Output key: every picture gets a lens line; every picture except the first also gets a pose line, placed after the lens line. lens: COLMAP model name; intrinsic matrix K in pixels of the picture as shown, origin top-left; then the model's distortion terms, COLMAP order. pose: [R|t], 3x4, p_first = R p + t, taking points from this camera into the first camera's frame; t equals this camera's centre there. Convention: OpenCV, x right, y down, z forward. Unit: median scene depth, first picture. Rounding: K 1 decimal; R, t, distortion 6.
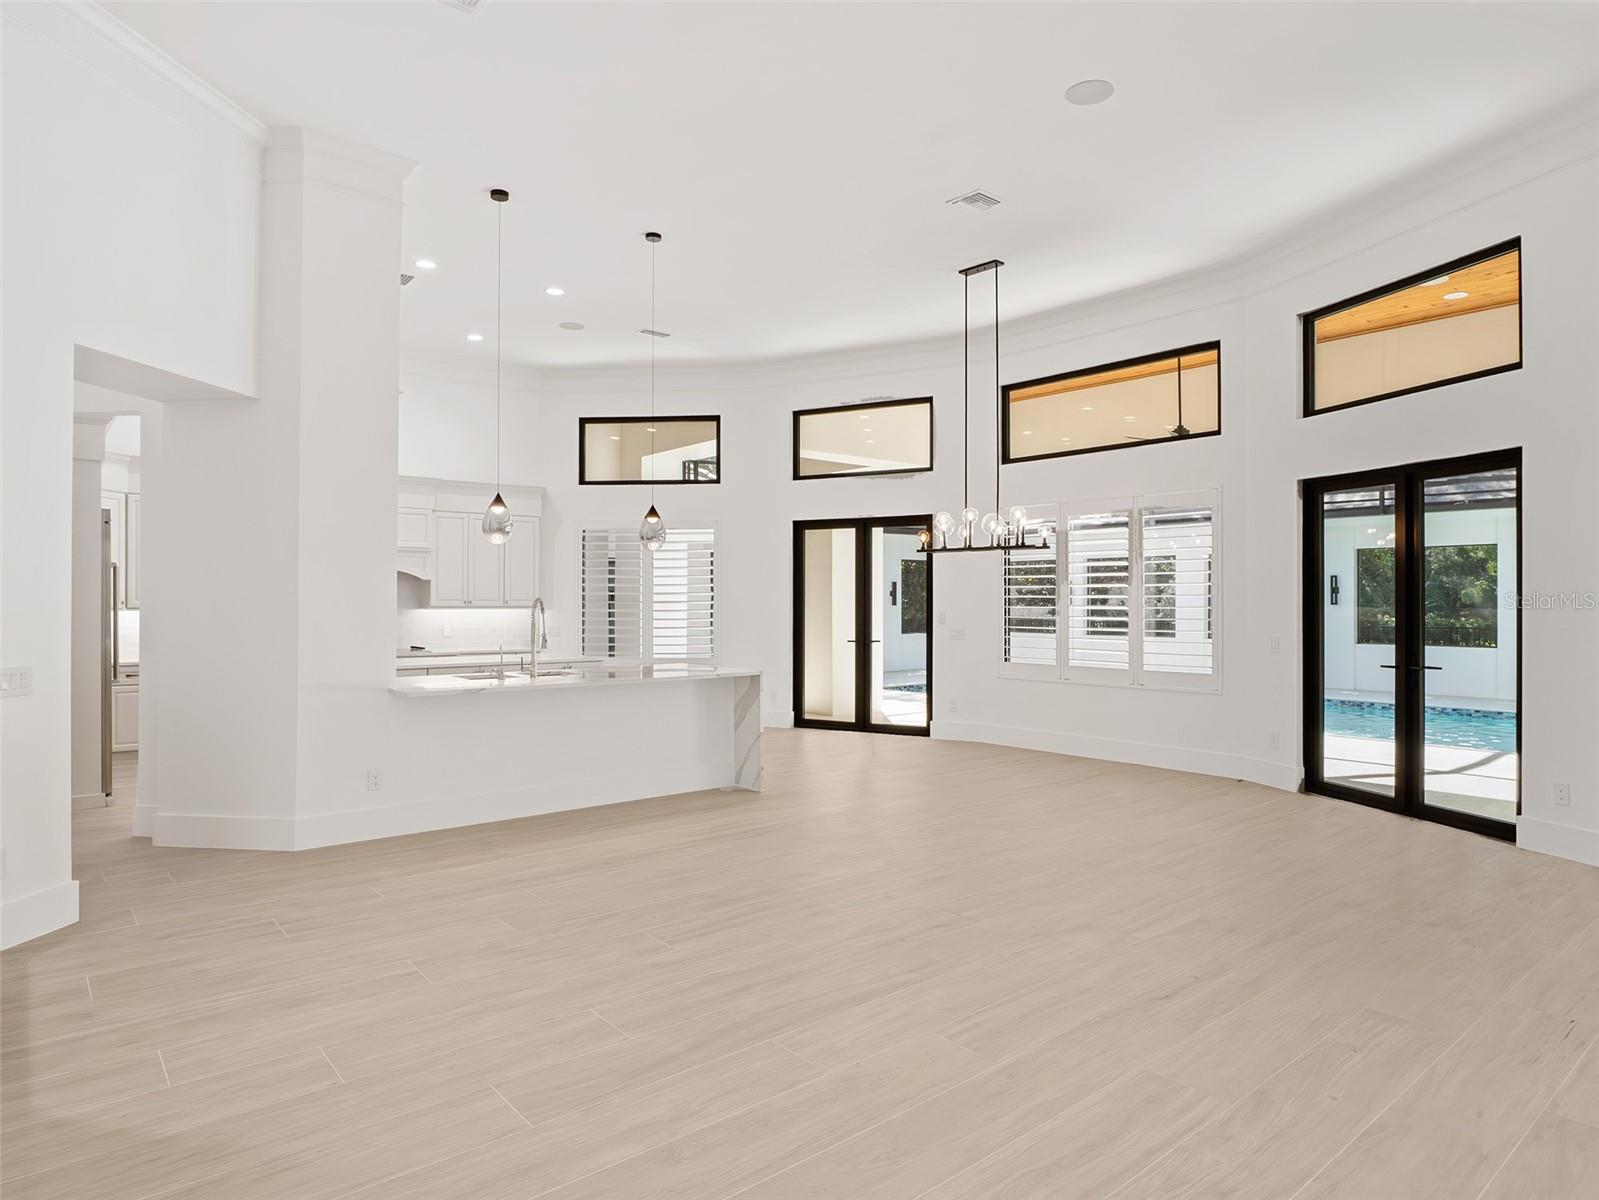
lens RADIAL K [[956.9, 0, 803.1], [0, 956.9, 611.1], [0, 0, 1]] dist [-0.030156, 0.011251]
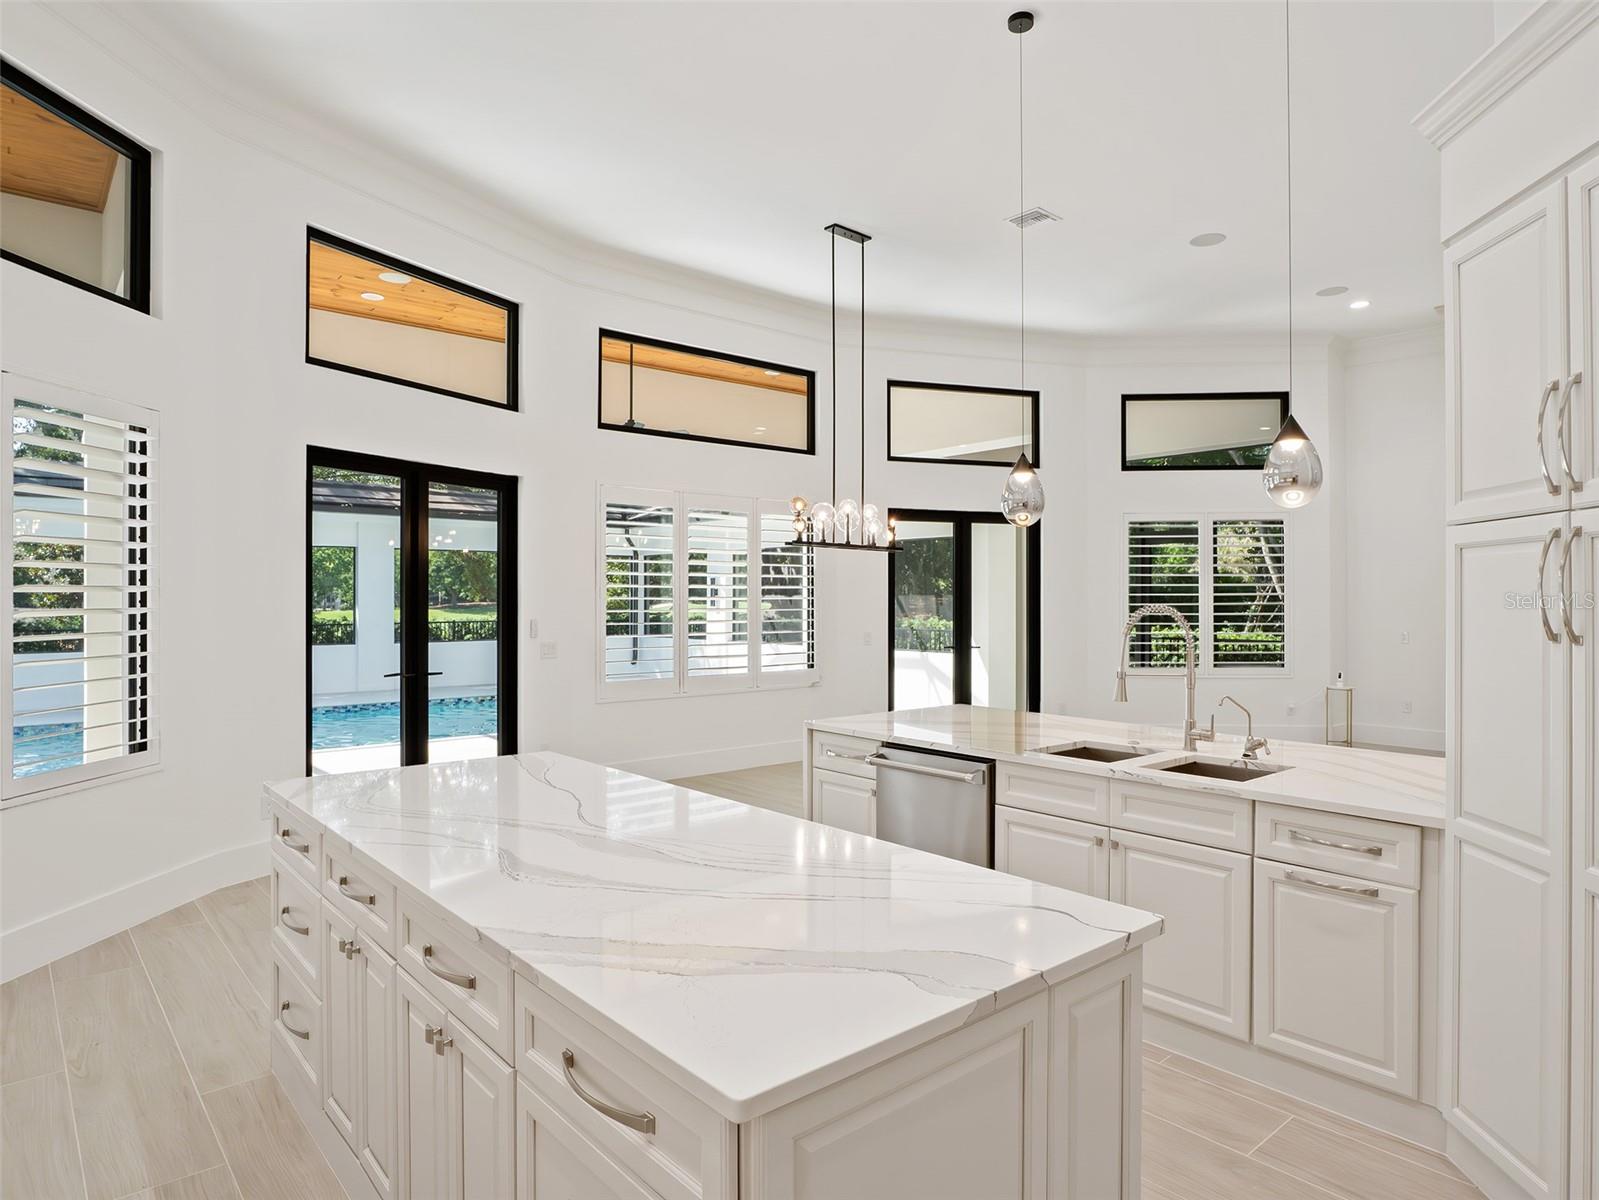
lens RADIAL K [[956.9, 0, 804.9], [0, 956.9, 593.4], [0, 0, 1]] dist [-0.030156, 0.011251]
pose [[-0.006882, 0.006860, 0.999953, -0.655678], [0.009354, 0.999933, -0.006795, -0.013831], [-0.999933, 0.009307, -0.006945, 0.954223]]
